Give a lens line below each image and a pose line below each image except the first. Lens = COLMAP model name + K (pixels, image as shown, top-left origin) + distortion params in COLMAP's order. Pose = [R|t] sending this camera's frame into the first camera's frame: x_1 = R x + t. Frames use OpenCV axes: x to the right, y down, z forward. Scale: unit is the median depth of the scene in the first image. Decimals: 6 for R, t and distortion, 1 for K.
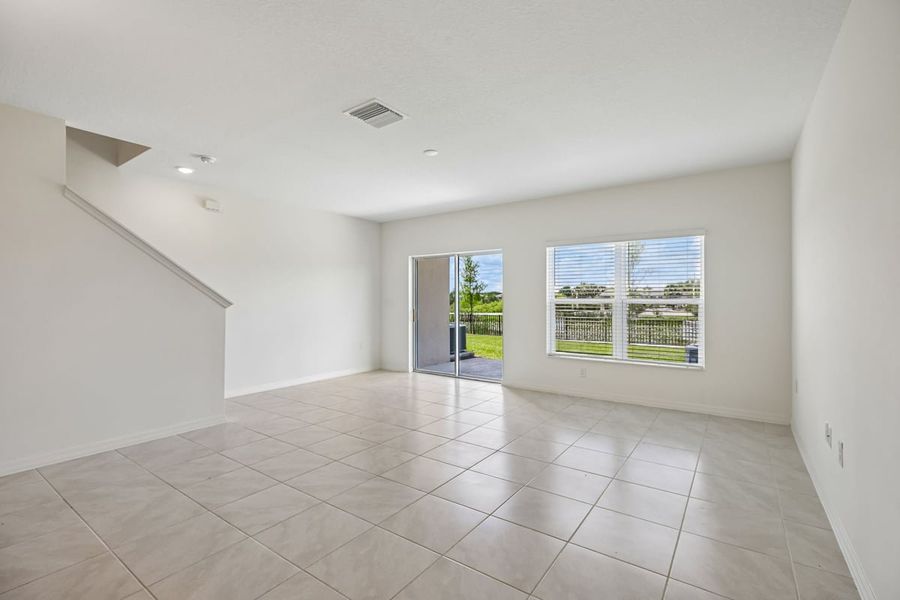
lens RADIAL K [[406.2, 0, 450.0], [0, 406.2, 300.0], [0, 0, 1]] dist [0.000155, 0.000288]
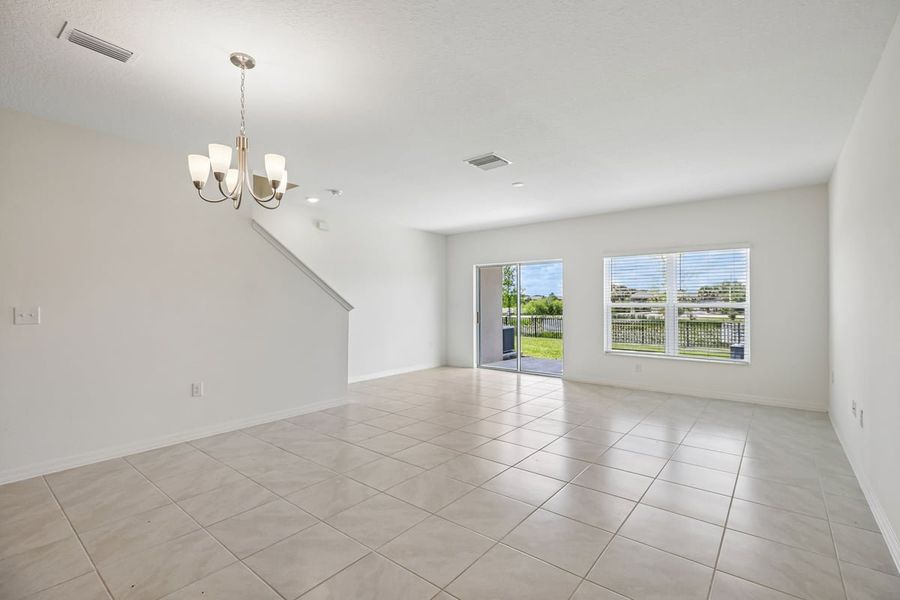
lens RADIAL K [[408.5, 0, 450.0], [0, 408.5, 300.0], [0, 0, 1]] dist [0.000140, 0.000197]
pose [[0.998170, -0.001580, -0.060451, -0.136717], [0.001176, 0.999977, -0.006721, -0.004192], [0.060460, 0.006638, 0.998149, -0.187348]]
